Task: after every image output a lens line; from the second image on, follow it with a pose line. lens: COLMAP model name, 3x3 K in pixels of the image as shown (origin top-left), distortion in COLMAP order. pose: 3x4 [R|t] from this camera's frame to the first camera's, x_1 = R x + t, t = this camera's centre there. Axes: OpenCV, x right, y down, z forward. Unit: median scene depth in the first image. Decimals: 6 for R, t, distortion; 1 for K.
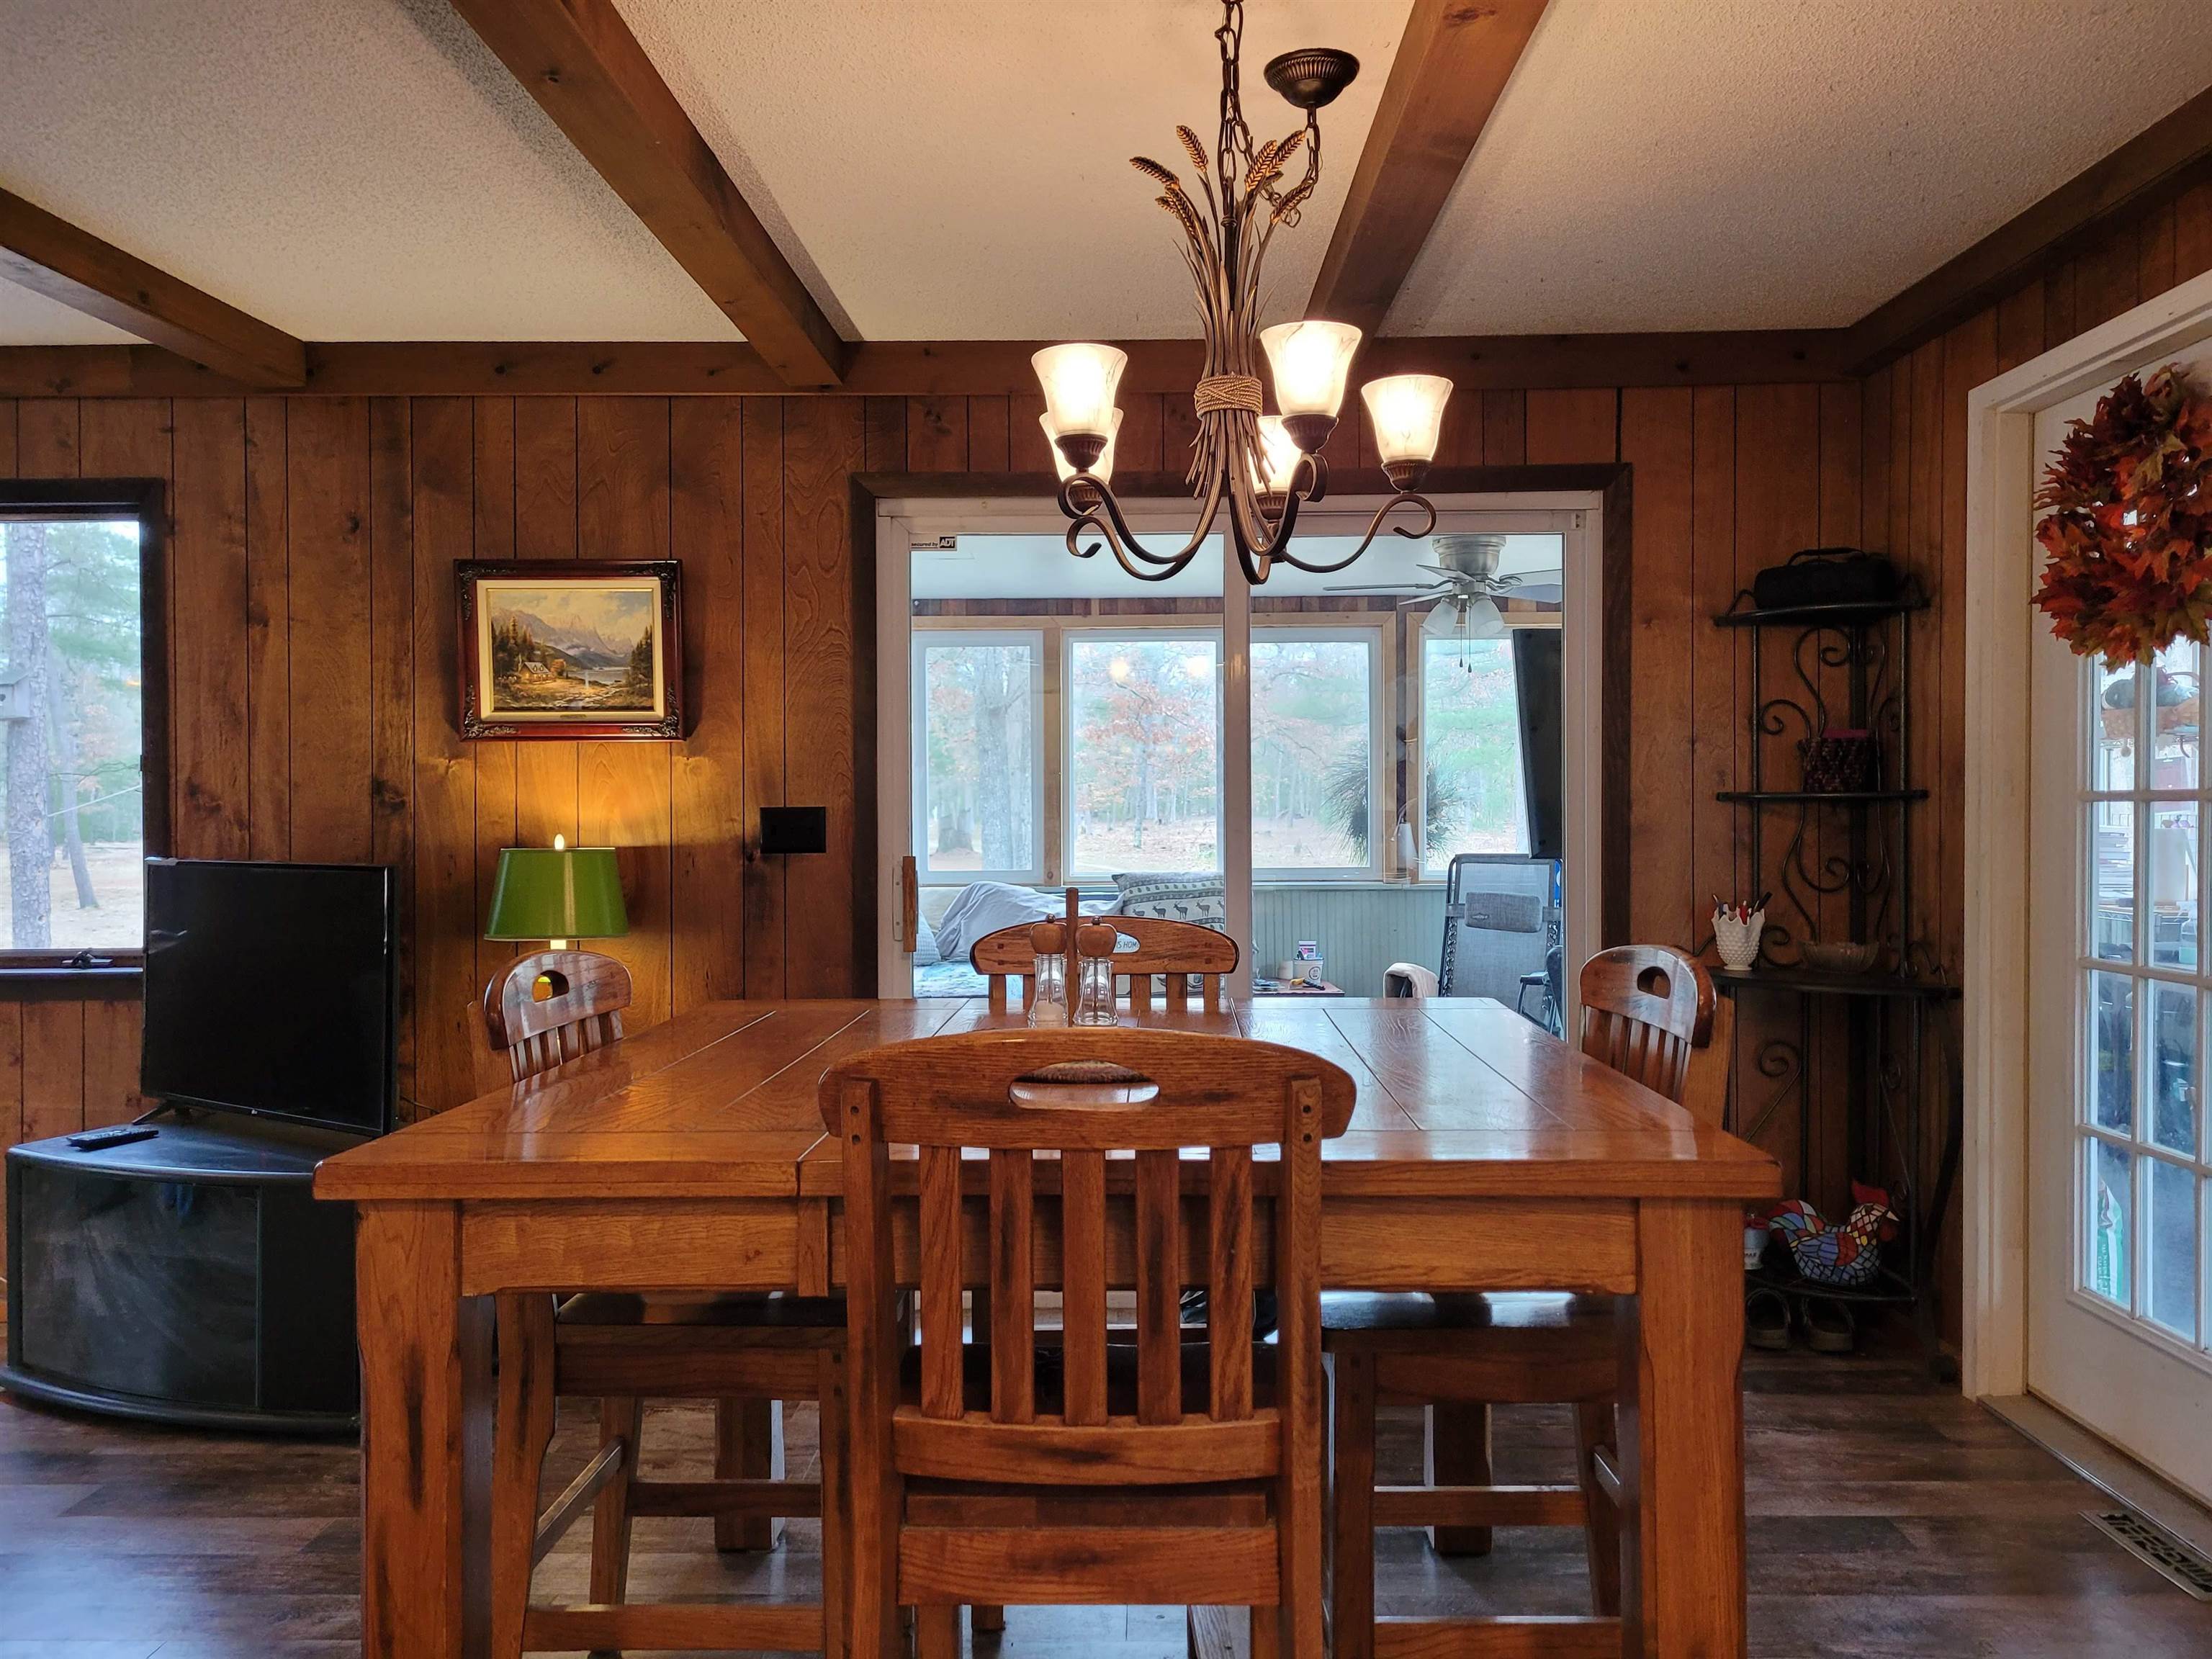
lens RADIAL K [[1632.3, 0, 1106.0], [0, 1632.3, 829.5], [0, 0, 1]] dist [0.067646, -0.055039]
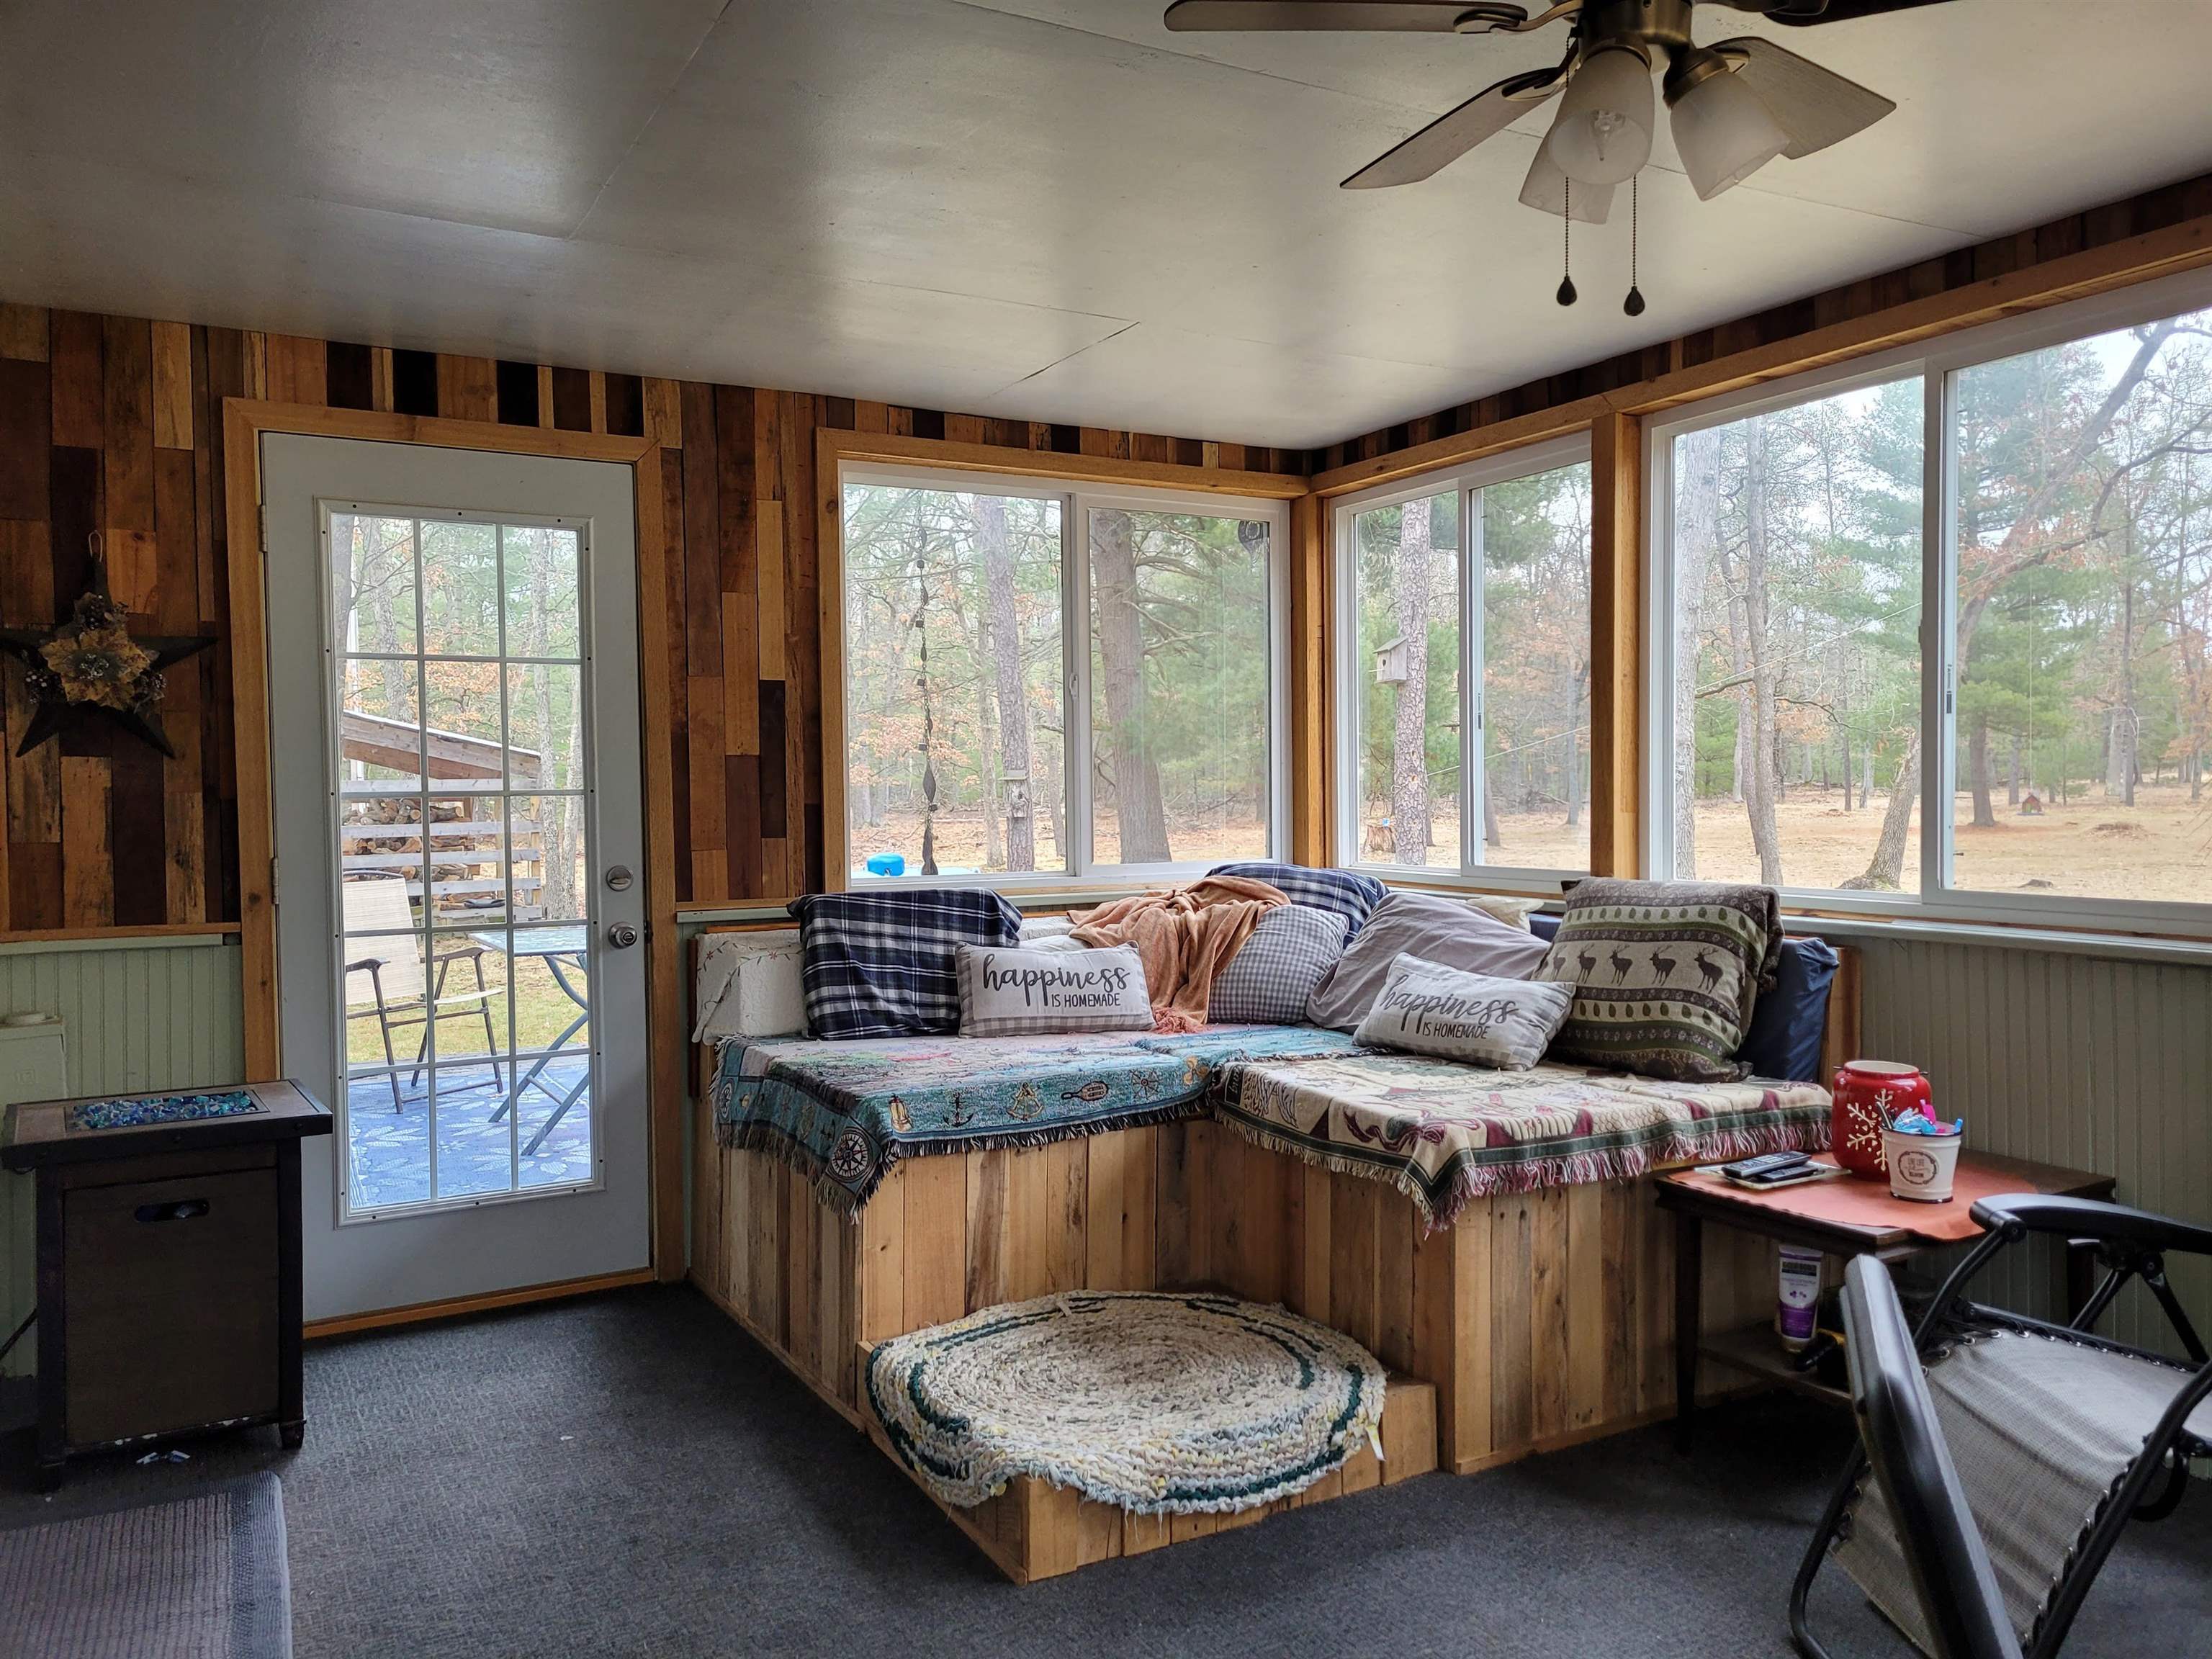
lens RADIAL K [[1632.3, 0, 1106.0], [0, 1632.3, 829.5], [0, 0, 1]] dist [0.067646, -0.055039]
pose [[0.501714, 0.028464, -0.864565, 0.352434], [-0.003912, 0.999523, 0.030637, -0.003241], [0.865025, -0.011989, 0.501586, 0.585605]]
